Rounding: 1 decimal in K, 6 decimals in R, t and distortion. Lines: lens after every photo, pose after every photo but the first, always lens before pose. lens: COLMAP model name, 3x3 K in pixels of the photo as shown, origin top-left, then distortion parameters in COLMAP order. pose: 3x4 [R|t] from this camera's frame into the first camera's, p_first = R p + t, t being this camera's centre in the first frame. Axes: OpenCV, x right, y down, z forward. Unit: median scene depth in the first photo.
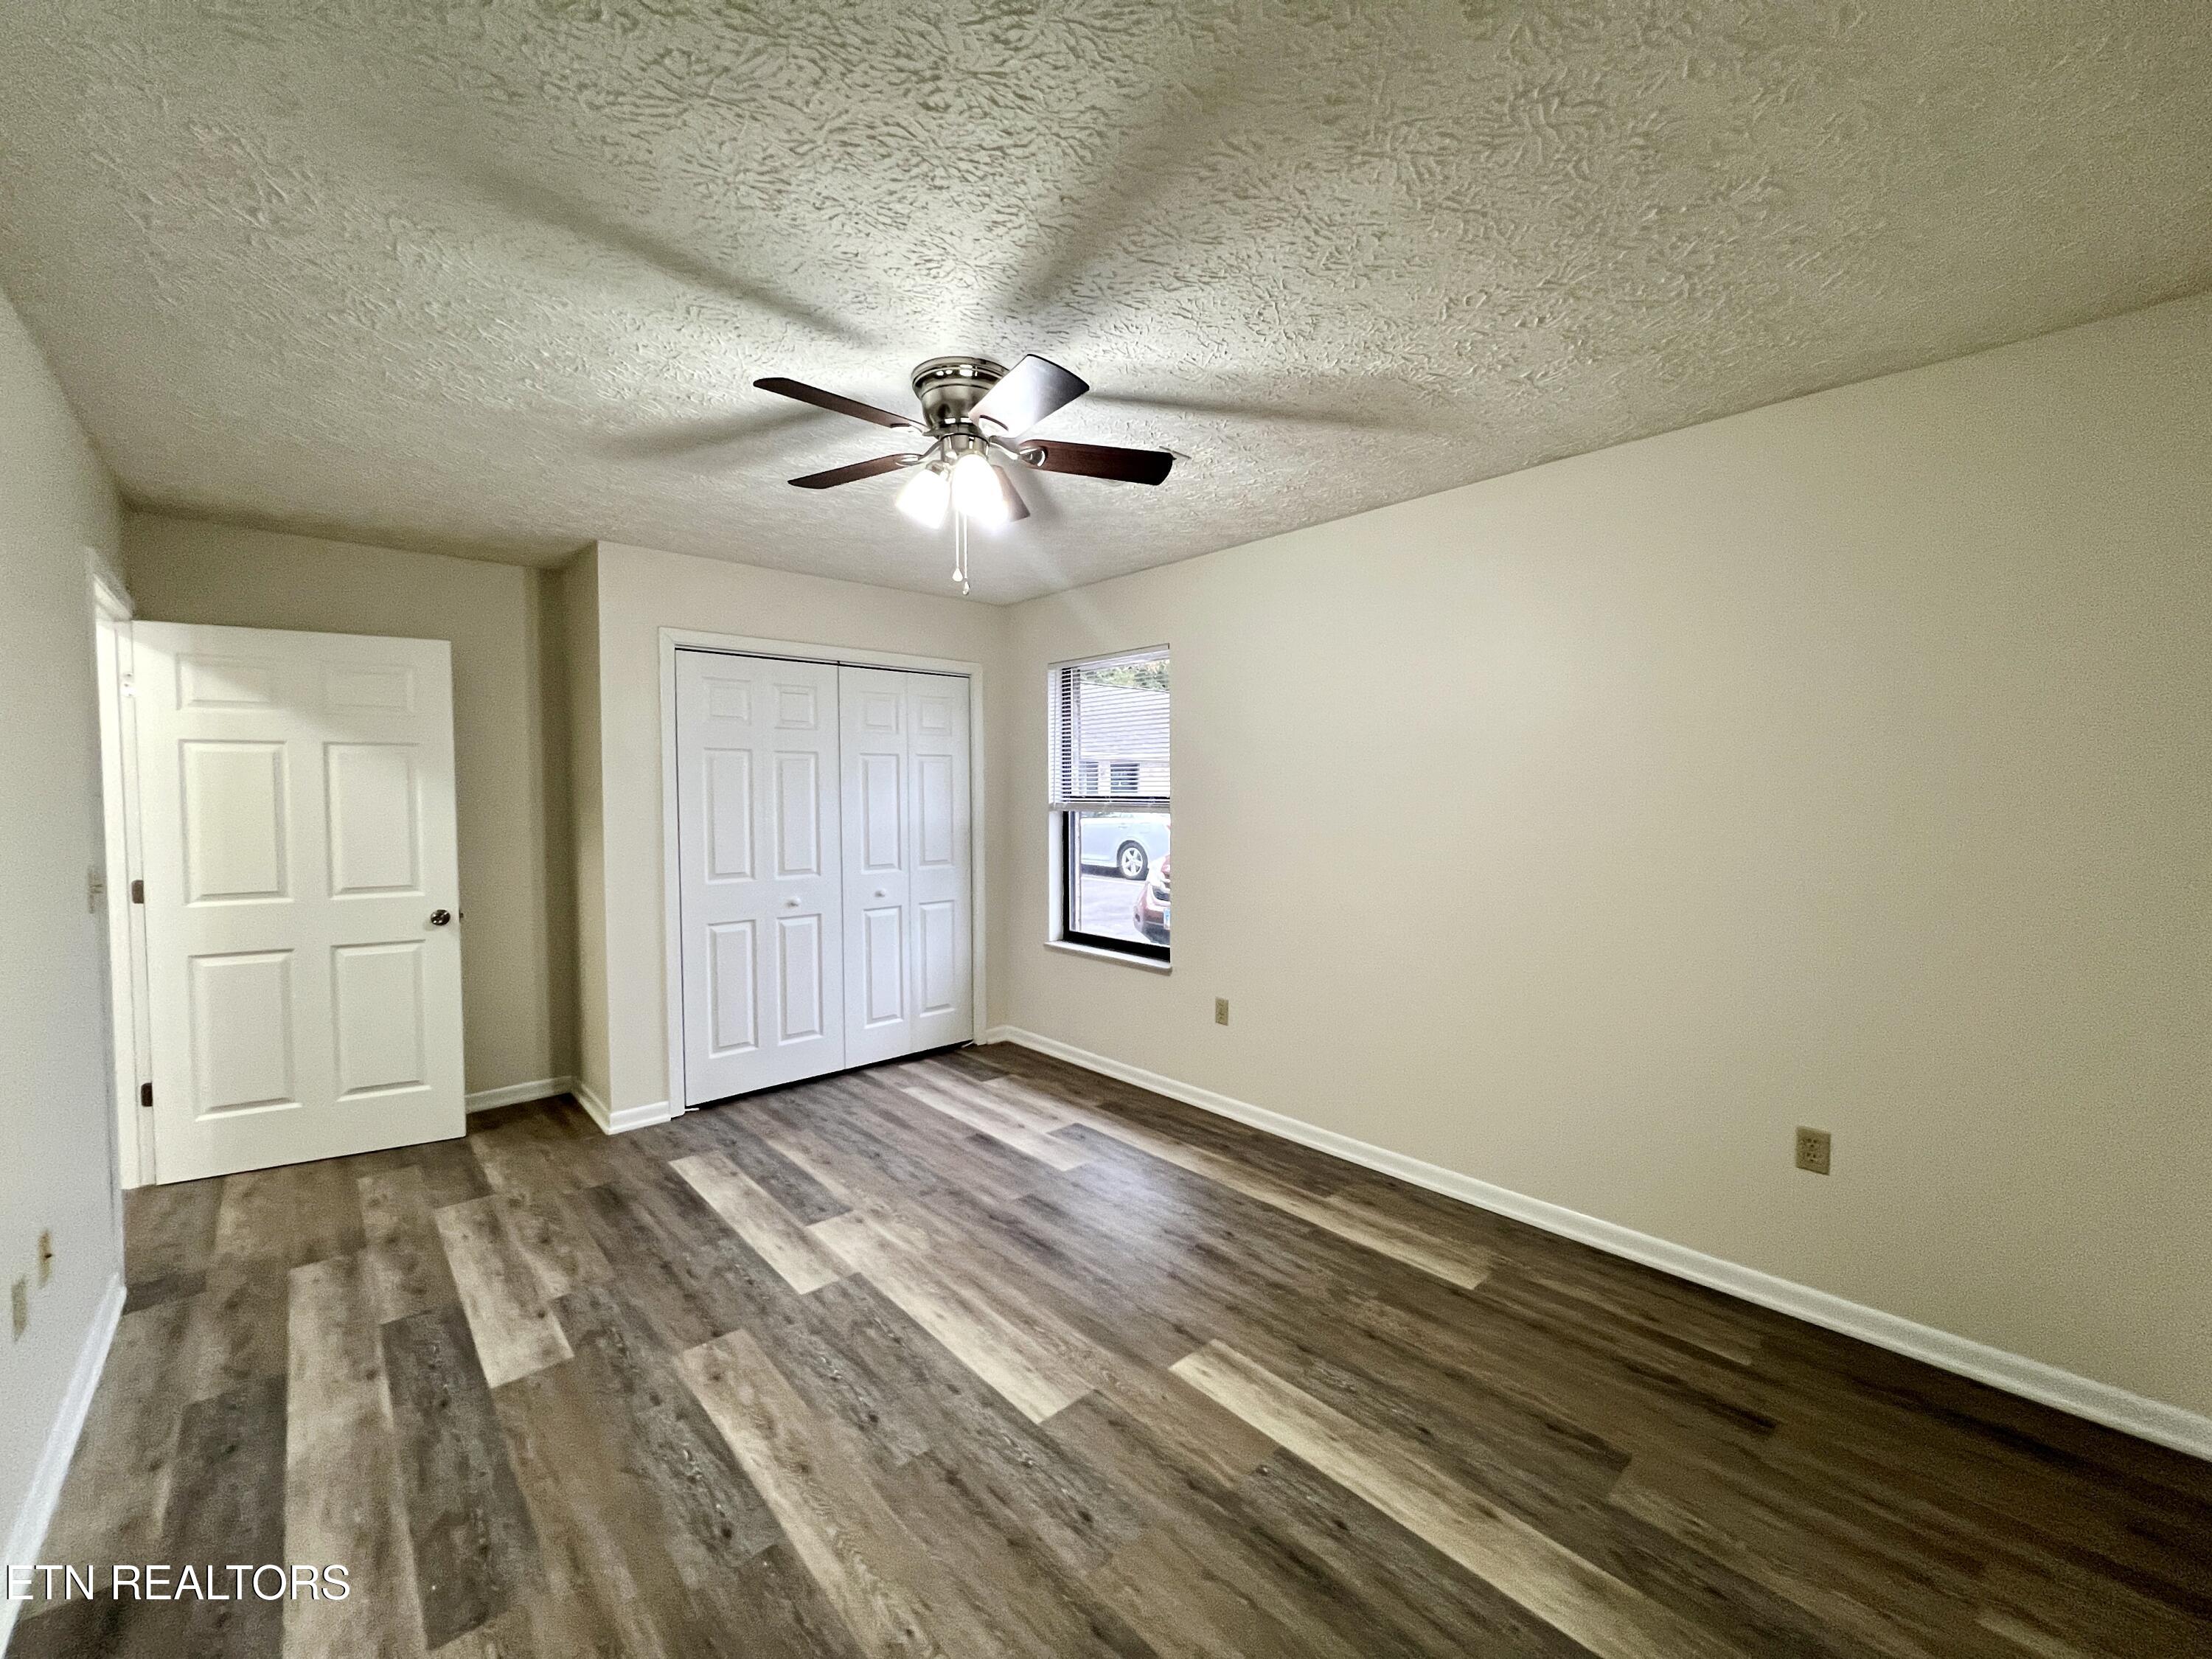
lens RADIAL K [[883.8, 0, 1100.8], [0, 883.8, 821.8], [0, 0, 1]] dist [-0.001818, 0.000235]
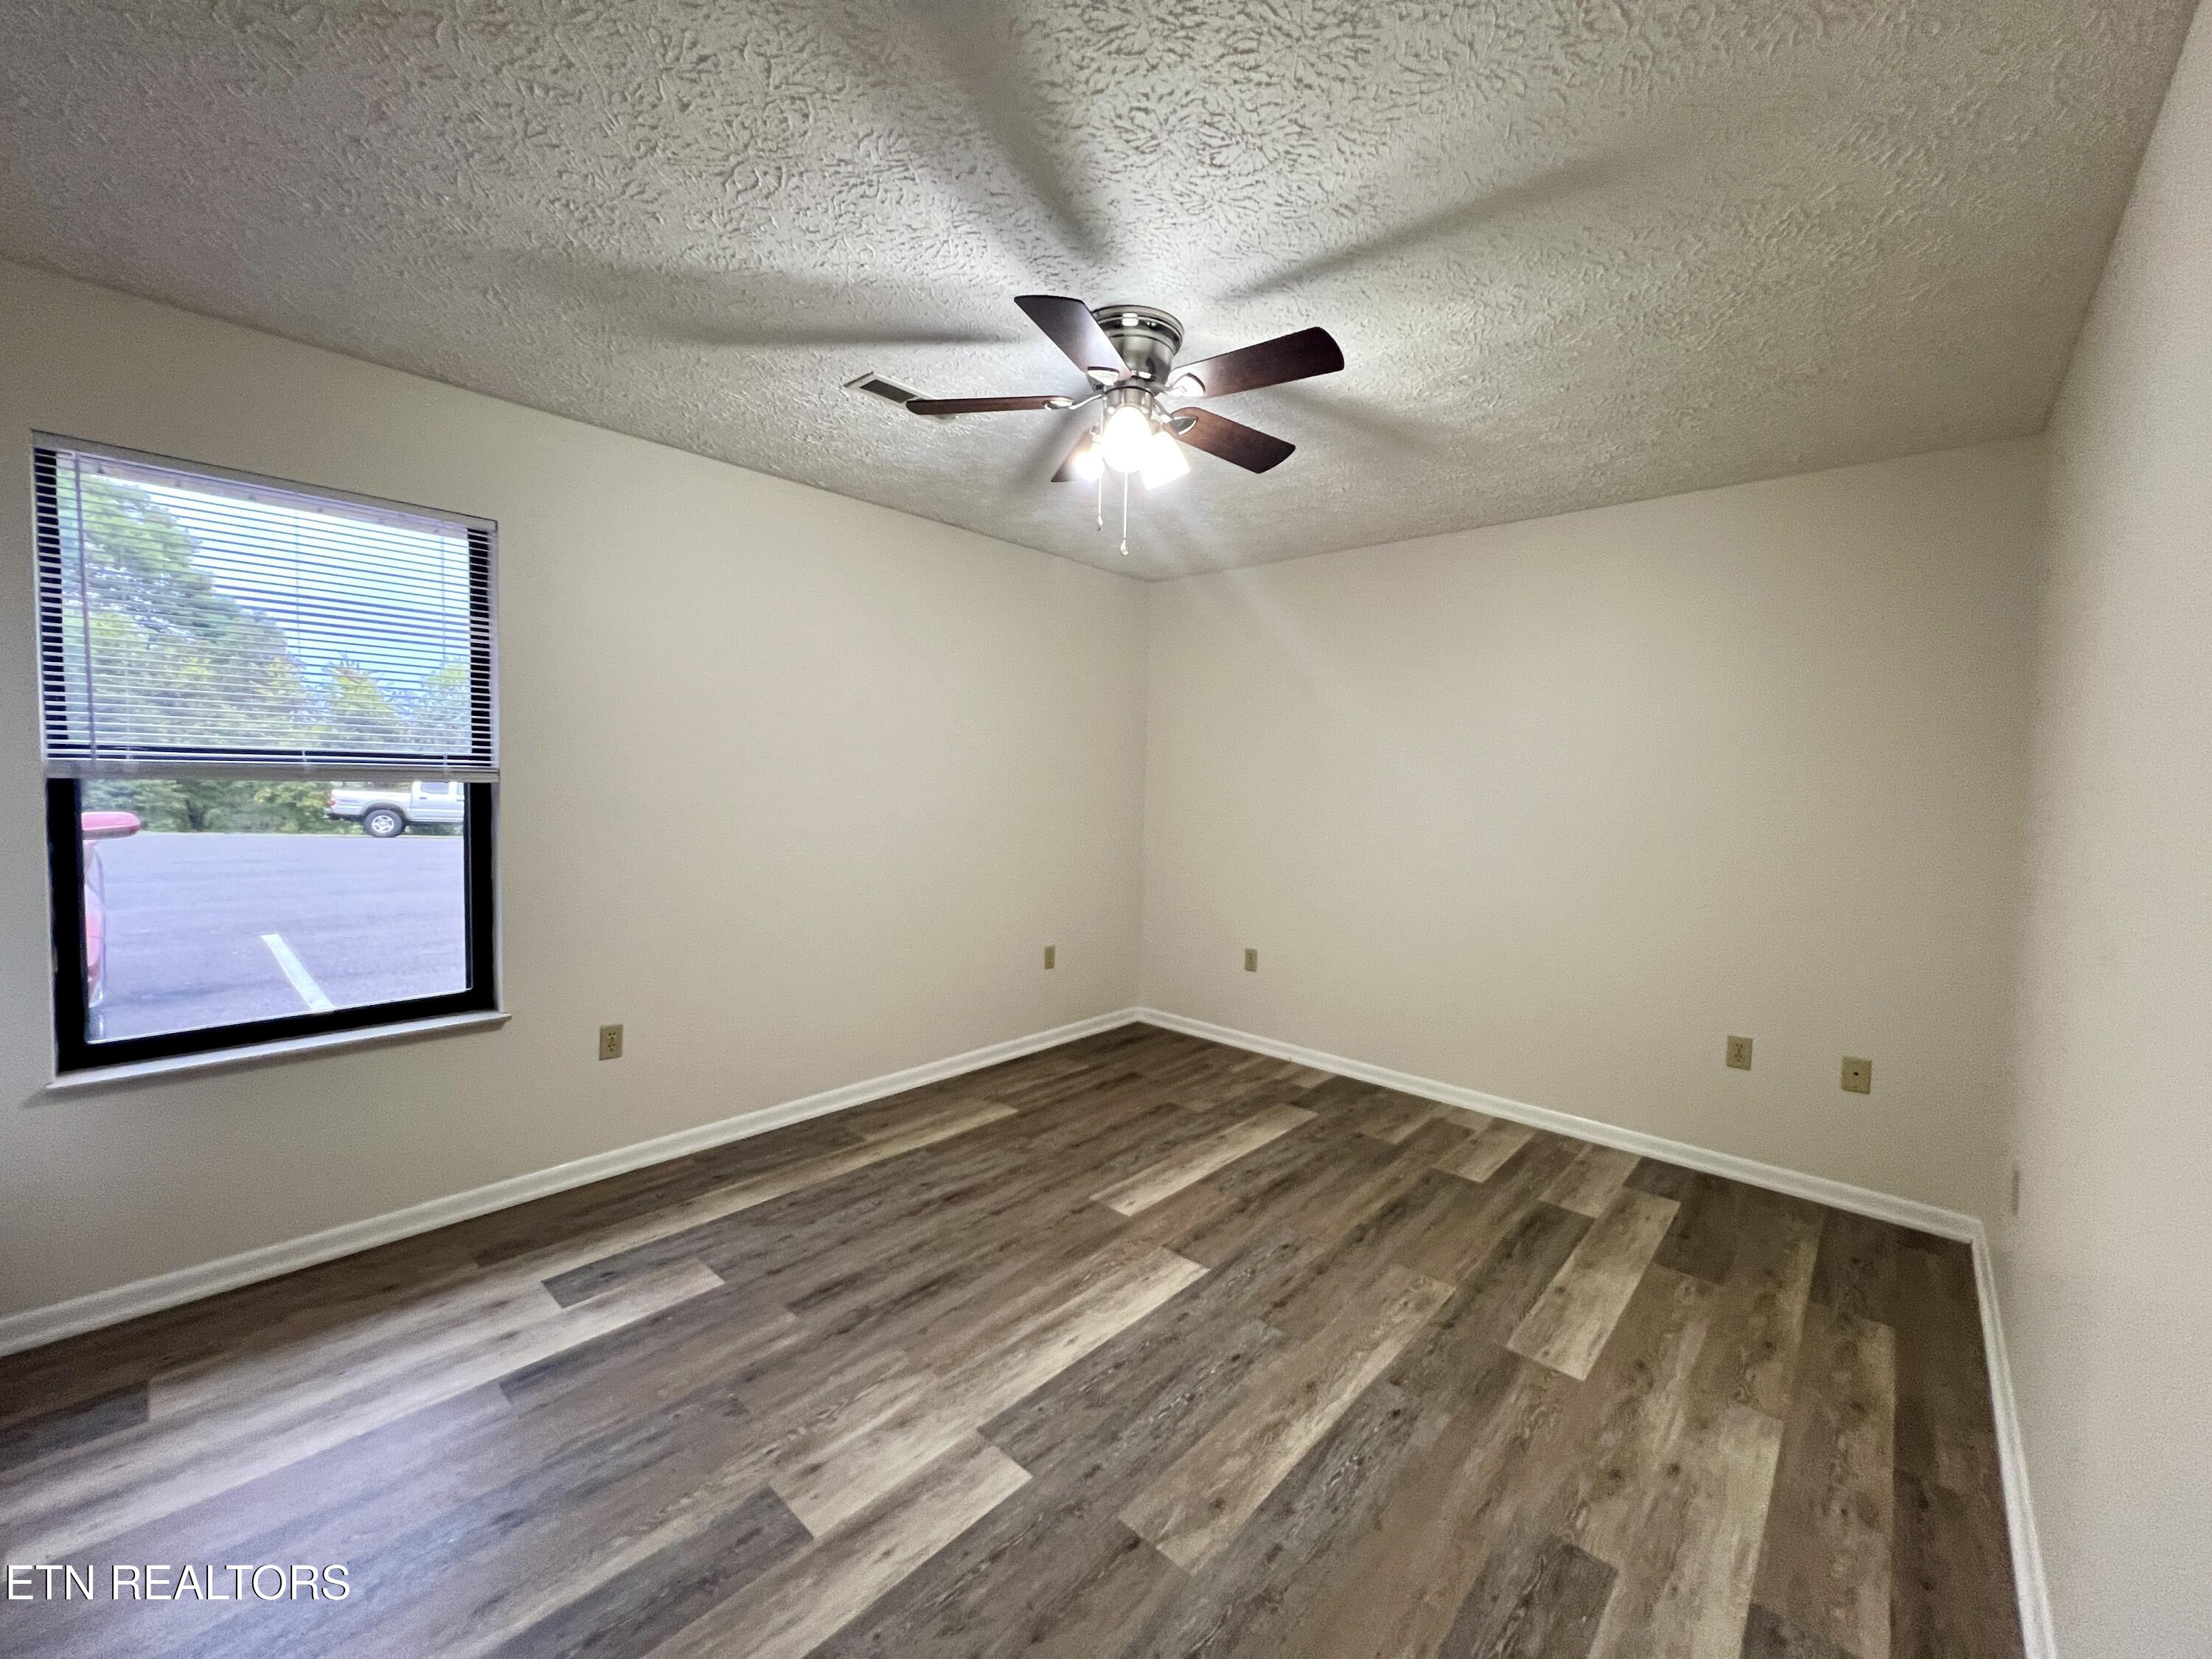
lens RADIAL K [[883.8, 0, 1100.8], [0, 883.8, 821.8], [0, 0, 1]] dist [-0.001818, 0.000235]
pose [[-0.093658, -0.052136, 0.994238, -1.089186], [0.012945, 0.998480, 0.053578, -0.017378], [-0.995520, 0.017888, -0.092841, 1.081808]]
